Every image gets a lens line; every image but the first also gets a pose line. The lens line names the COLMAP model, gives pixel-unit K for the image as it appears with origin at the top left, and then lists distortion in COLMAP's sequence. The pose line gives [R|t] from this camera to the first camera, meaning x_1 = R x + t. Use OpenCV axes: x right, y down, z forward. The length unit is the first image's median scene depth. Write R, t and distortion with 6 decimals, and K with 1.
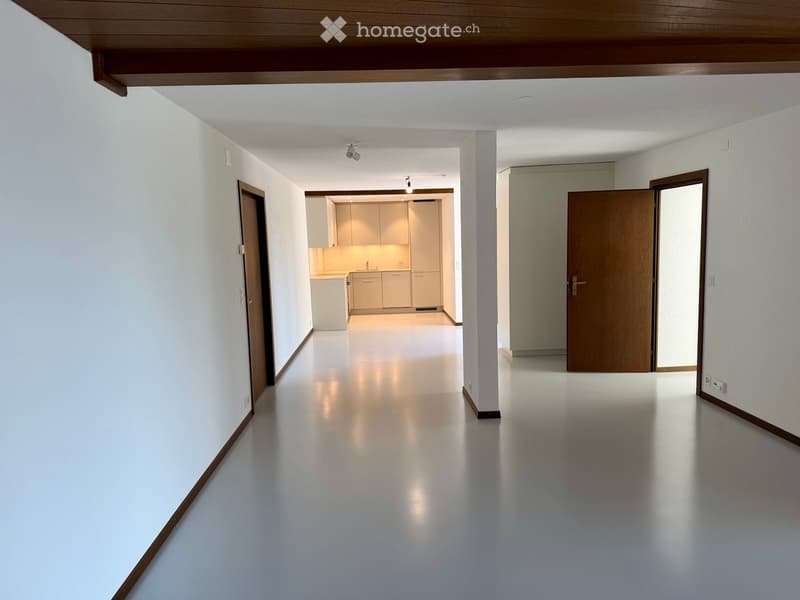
lens RADIAL K [[560.3, 0, 400.0], [0, 560.3, 300.0], [0, 0, 1]] dist [0.105031, -0.153212]
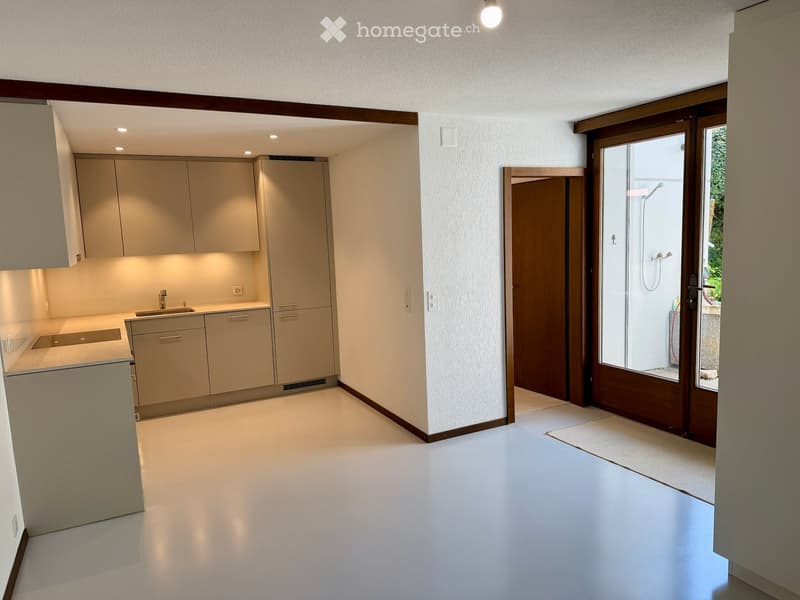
lens RADIAL K [[560.3, 0, 400.0], [0, 560.3, 300.0], [0, 0, 1]] dist [0.105031, -0.153212]
pose [[0.914246, -0.055080, 0.401397, -0.069676], [0.055406, 0.998405, 0.010804, -0.057670], [-0.401352, 0.012362, 0.915840, 0.522142]]
